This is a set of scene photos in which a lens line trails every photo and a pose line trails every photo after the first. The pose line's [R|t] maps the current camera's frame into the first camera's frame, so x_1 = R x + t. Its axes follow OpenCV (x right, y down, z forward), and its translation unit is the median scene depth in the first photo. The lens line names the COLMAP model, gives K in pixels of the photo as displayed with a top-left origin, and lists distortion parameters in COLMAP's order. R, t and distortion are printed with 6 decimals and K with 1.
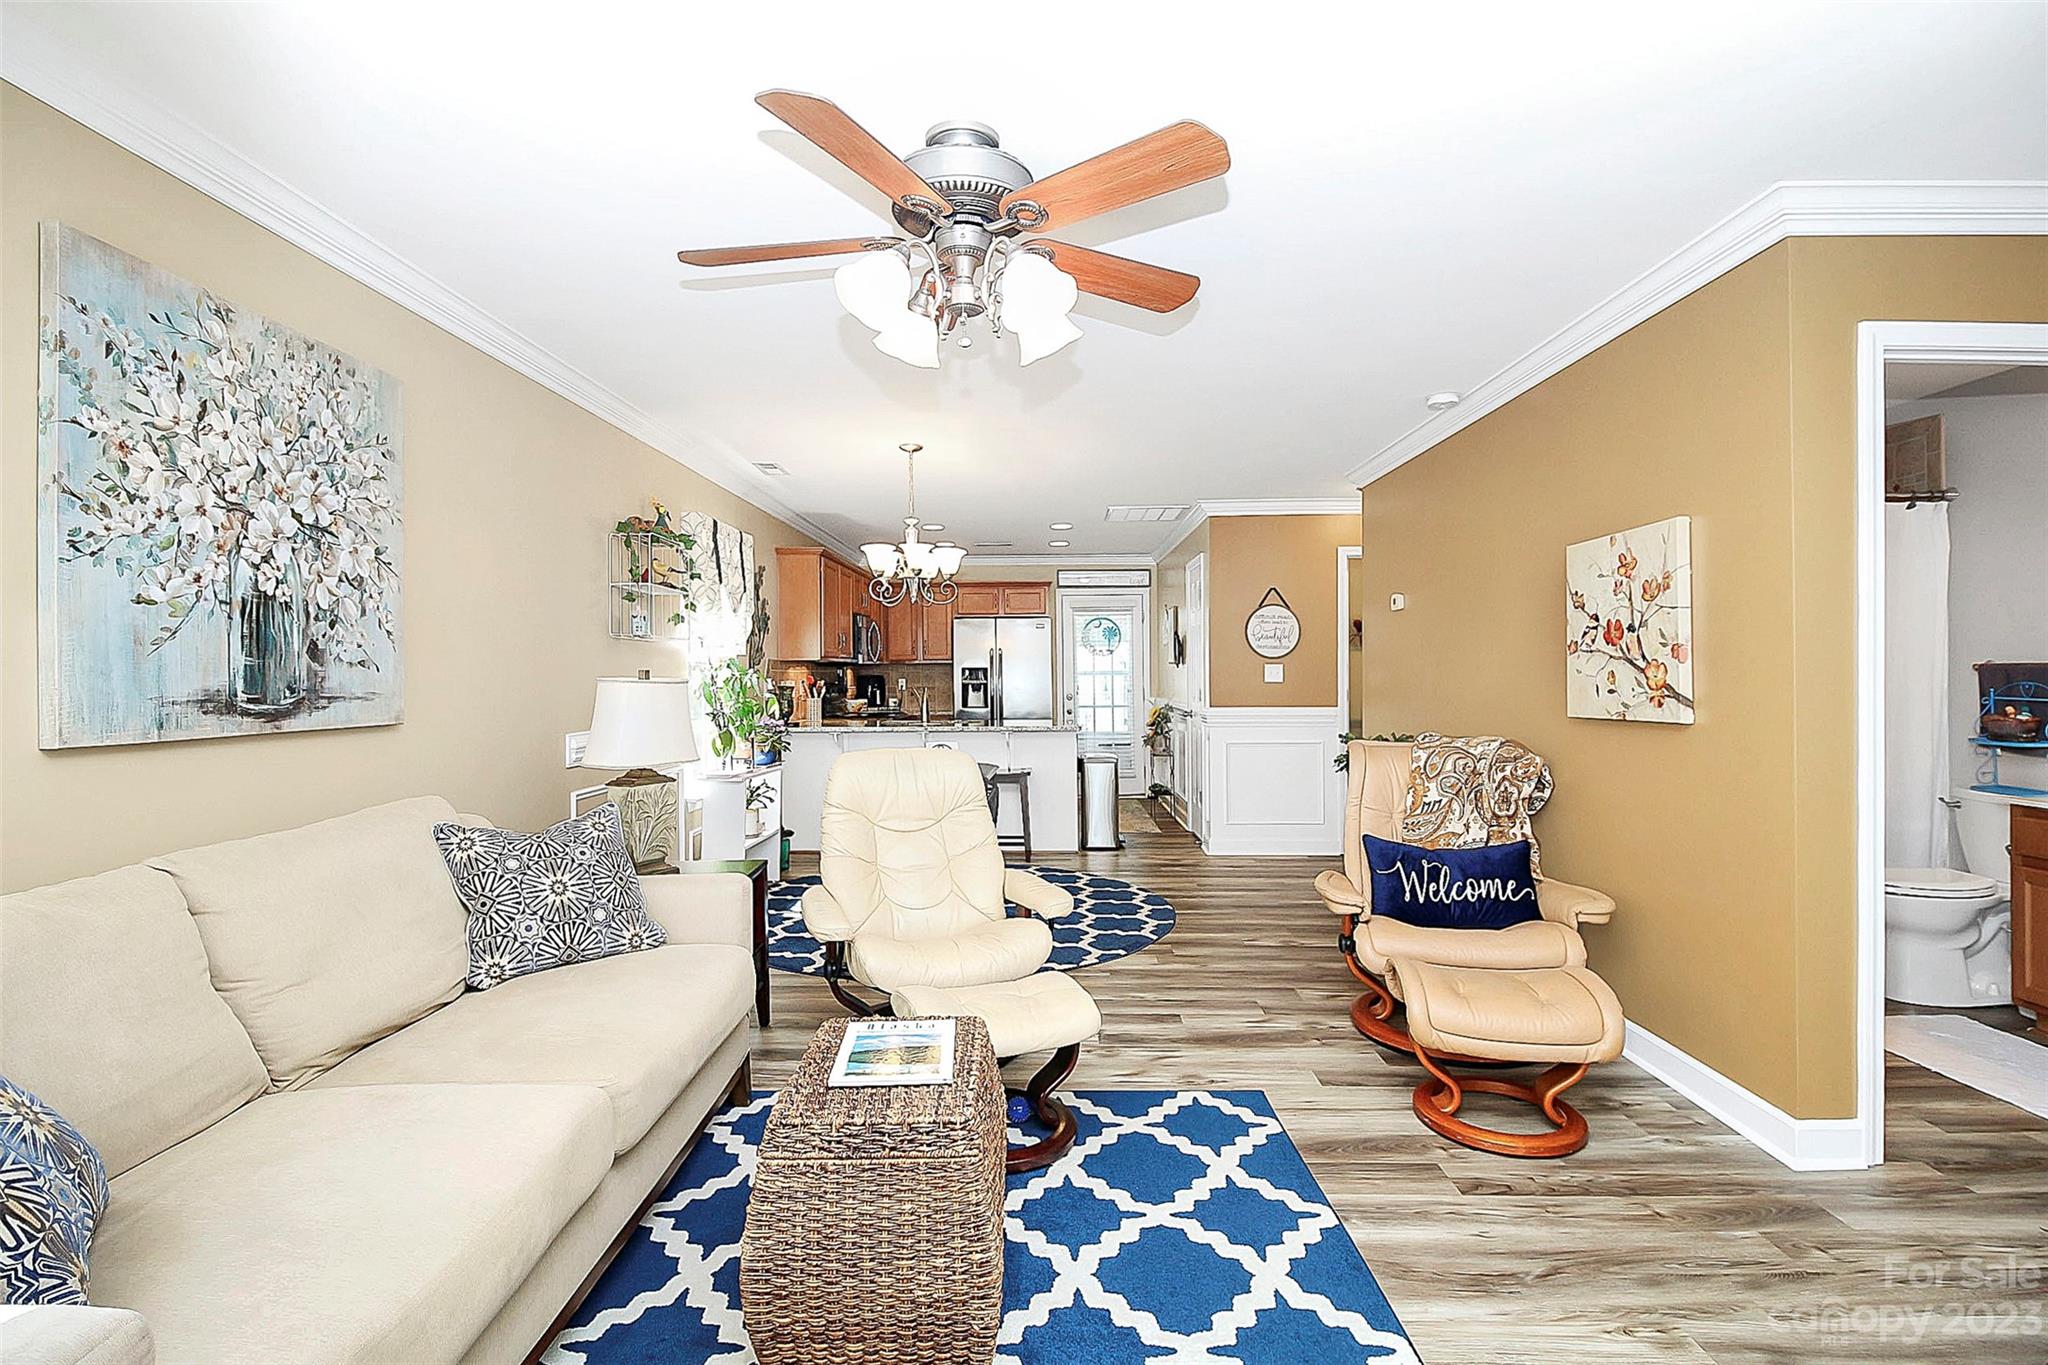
lens RADIAL K [[966.8, 0, 1035.2], [0, 966.8, 669.1], [0, 0, 1]] dist [-0.000972, -0.017576]
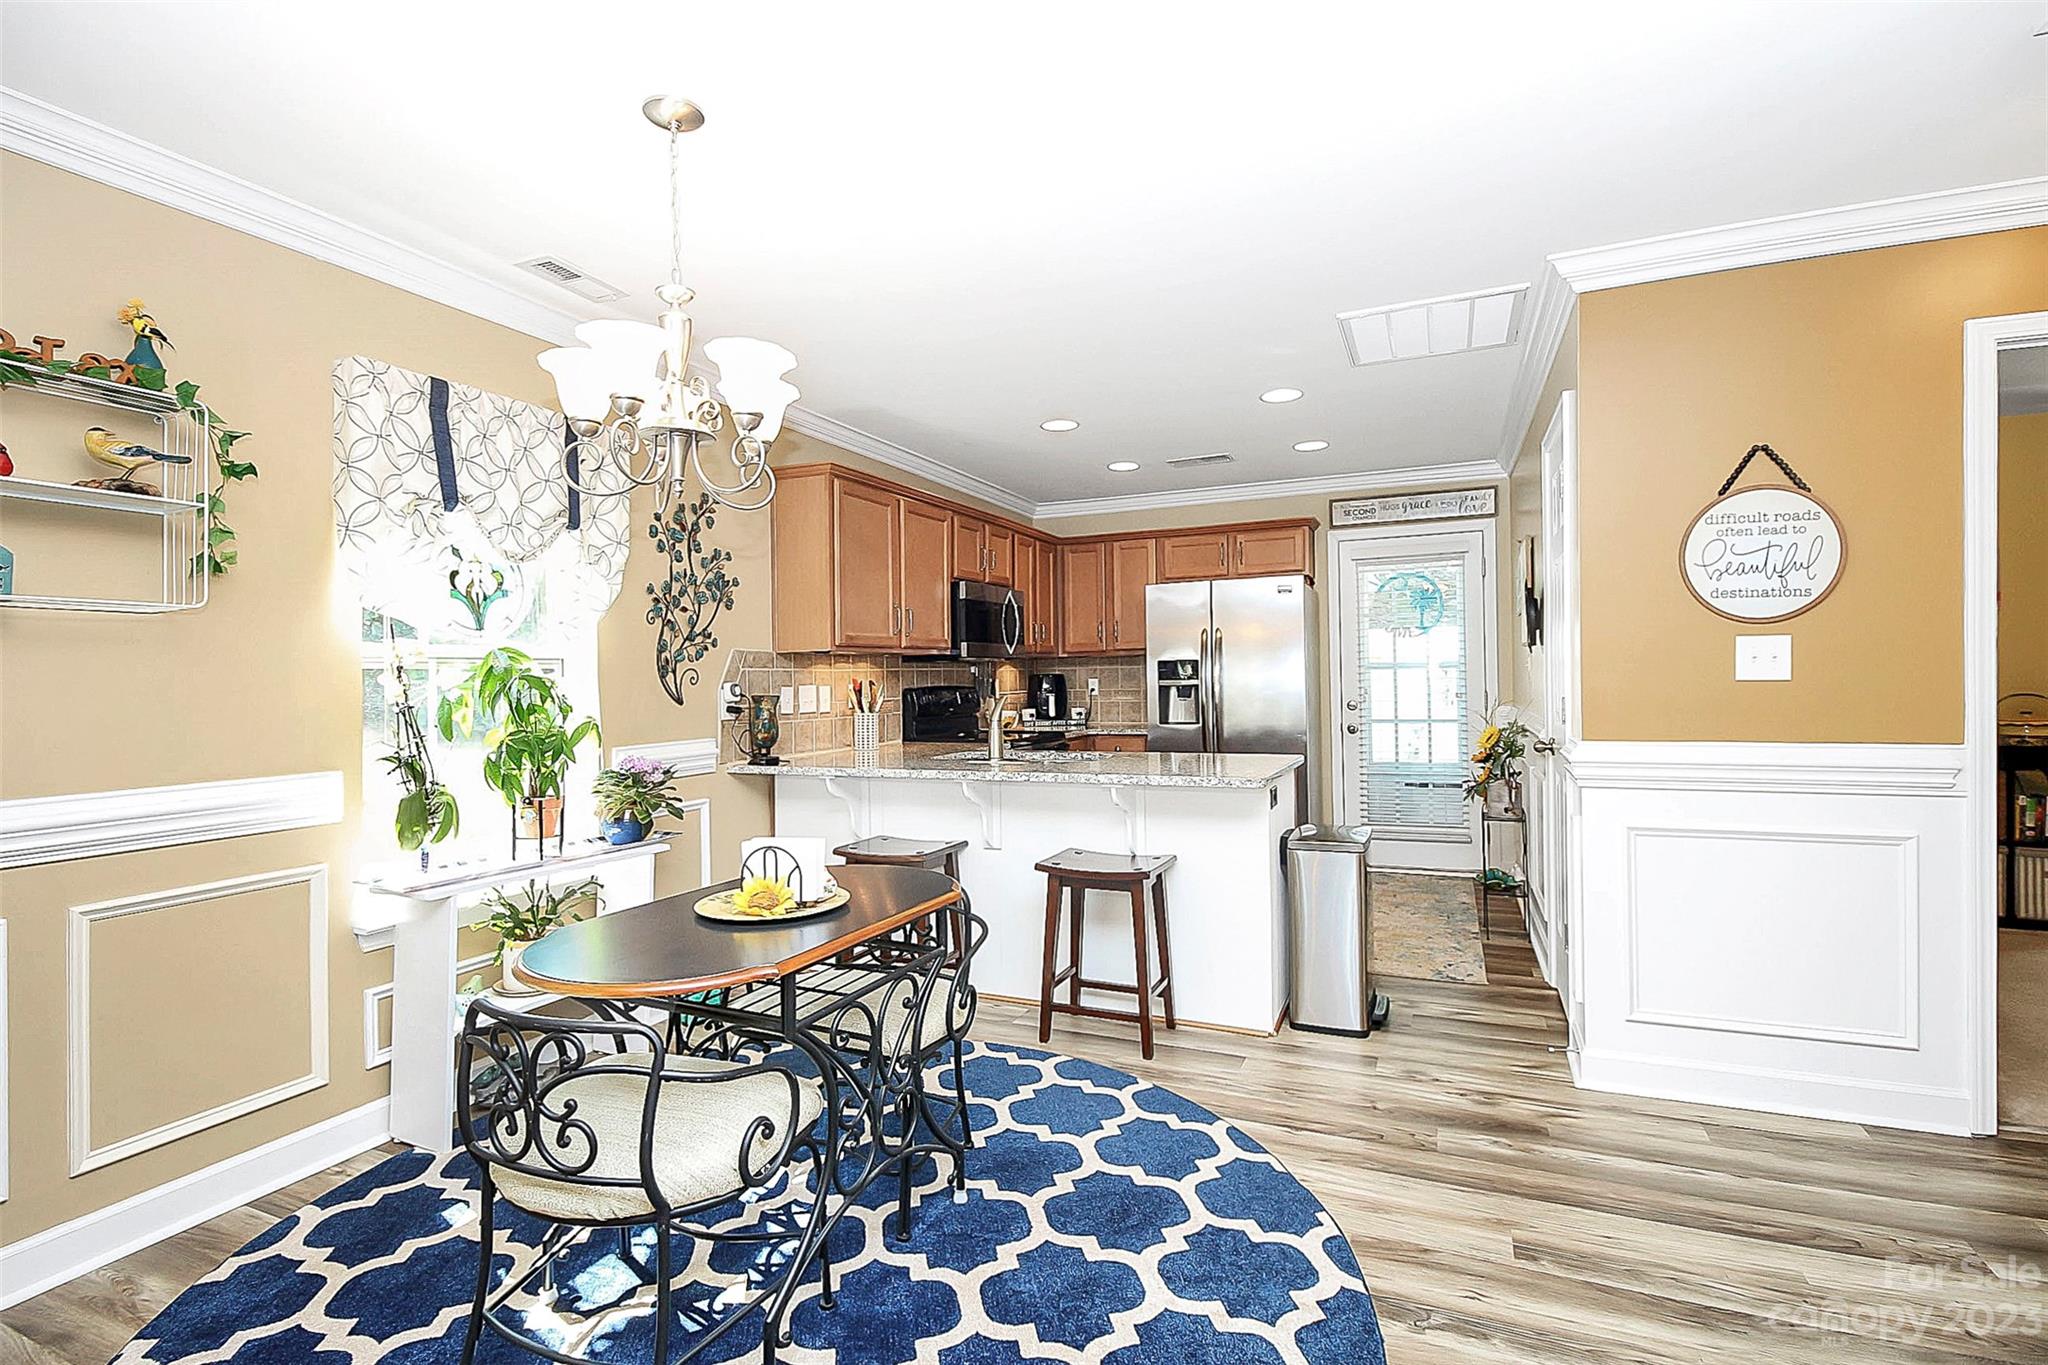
lens RADIAL K [[963.4, 0, 1014.0], [0, 963.4, 667.1], [0, 0, 1]] dist [0.010669, -0.020070]
pose [[0.915155, -0.015815, -0.402792, 0.320996], [0.016108, 0.999867, -0.002661, 0.010915], [0.402781, -0.004053, 0.915288, 1.326934]]
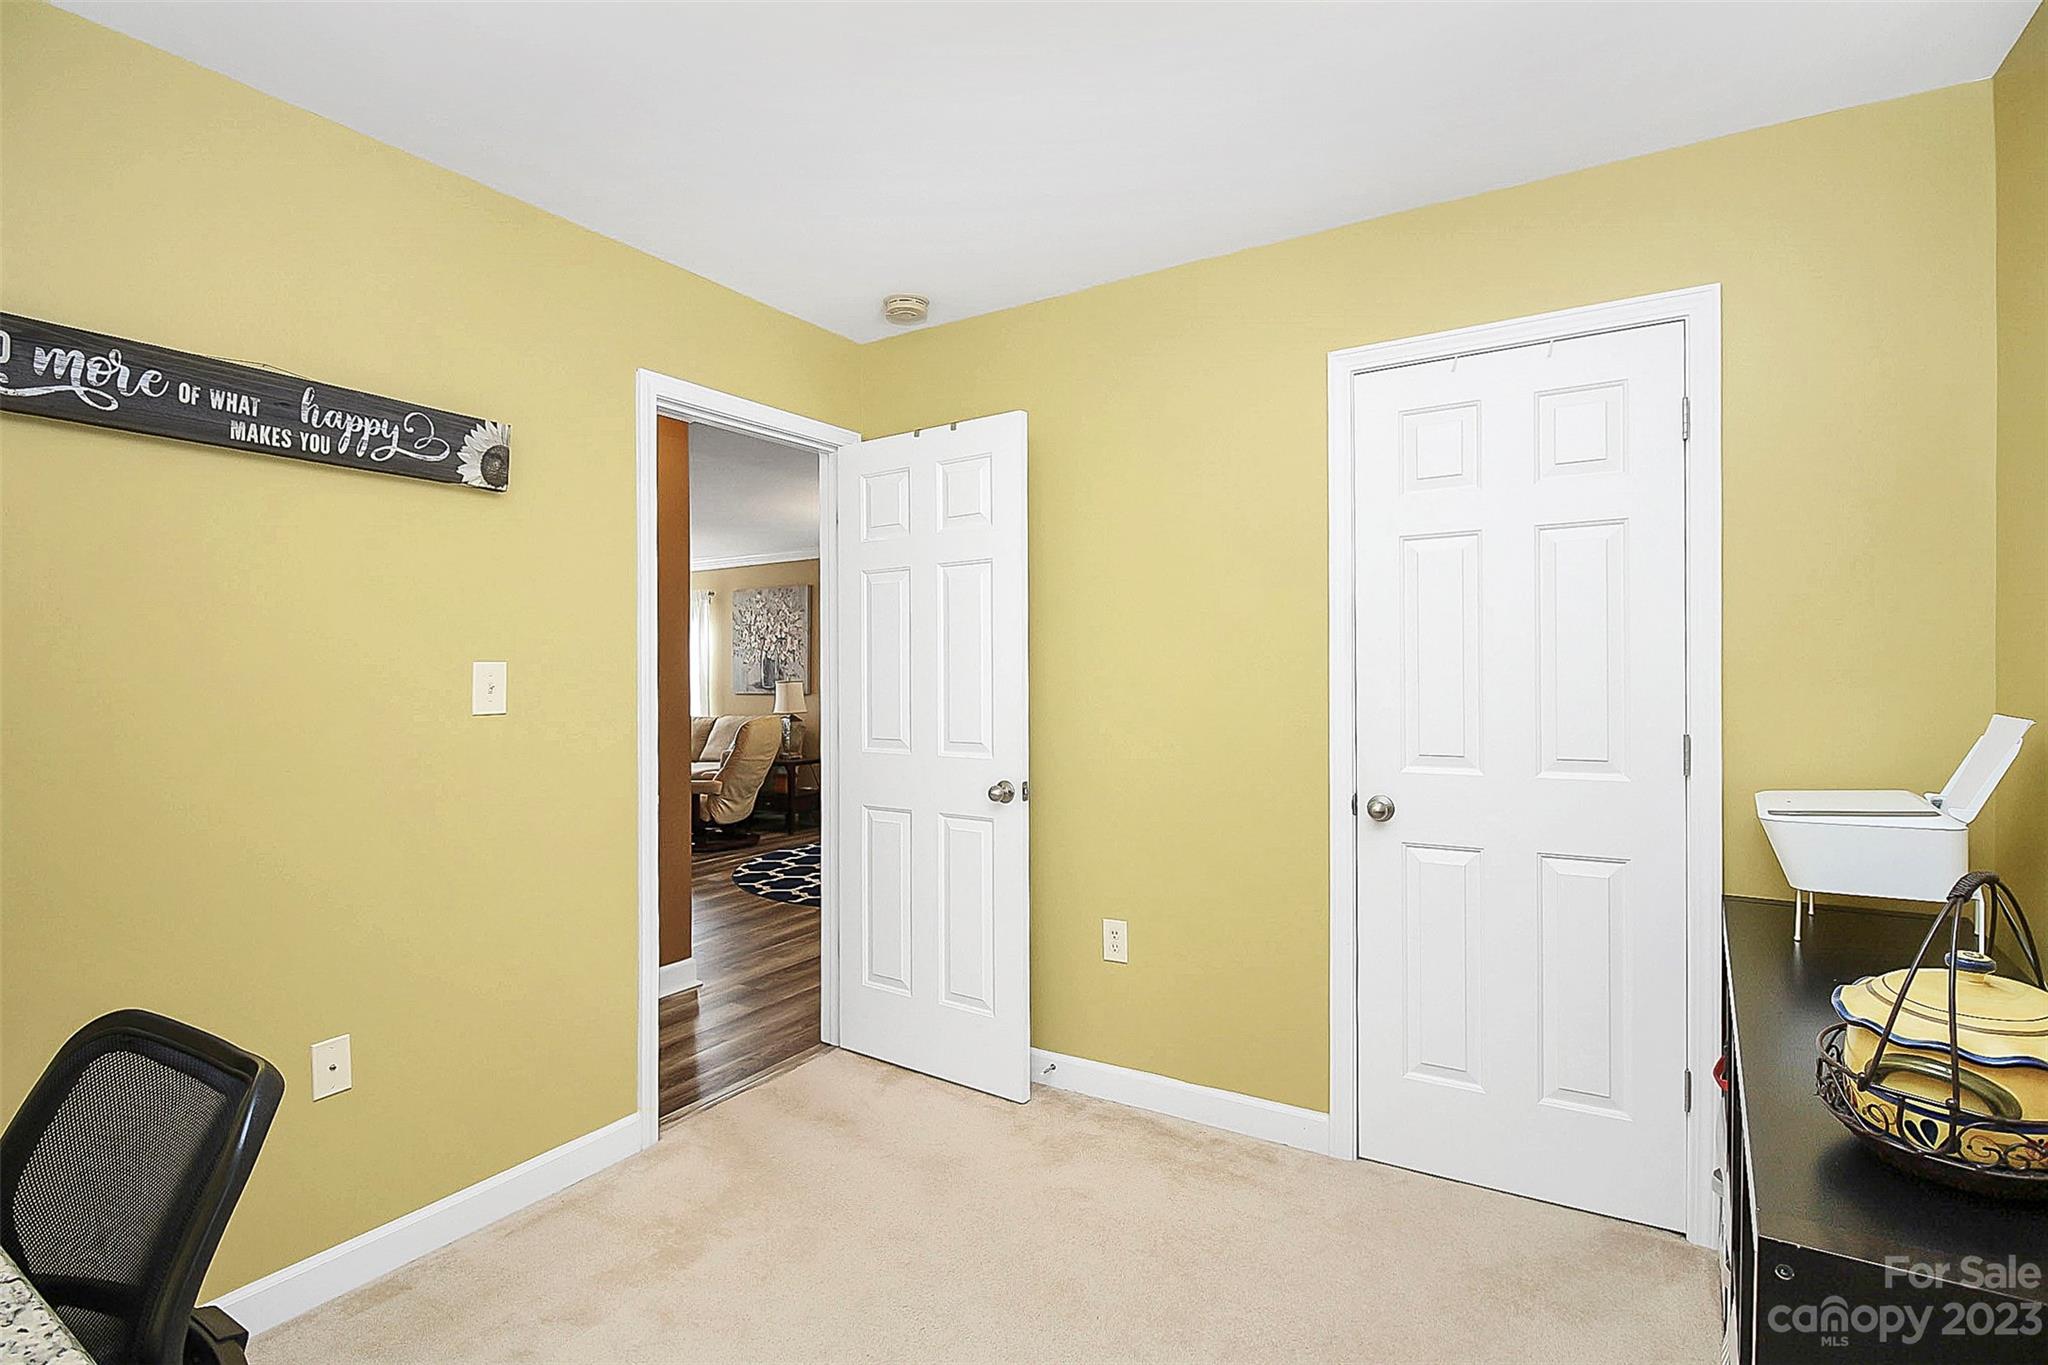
lens RADIAL K [[970.8, 0, 1019.1], [0, 970.8, 675.8], [0, 0, 1]] dist [0.001346, -0.013257]
pose [[-0.525921, 0.006070, -0.850512, 1.823544], [0.010532, 0.999944, 0.000624, 0.001815], [0.850468, -0.008630, -0.525956, 3.531417]]
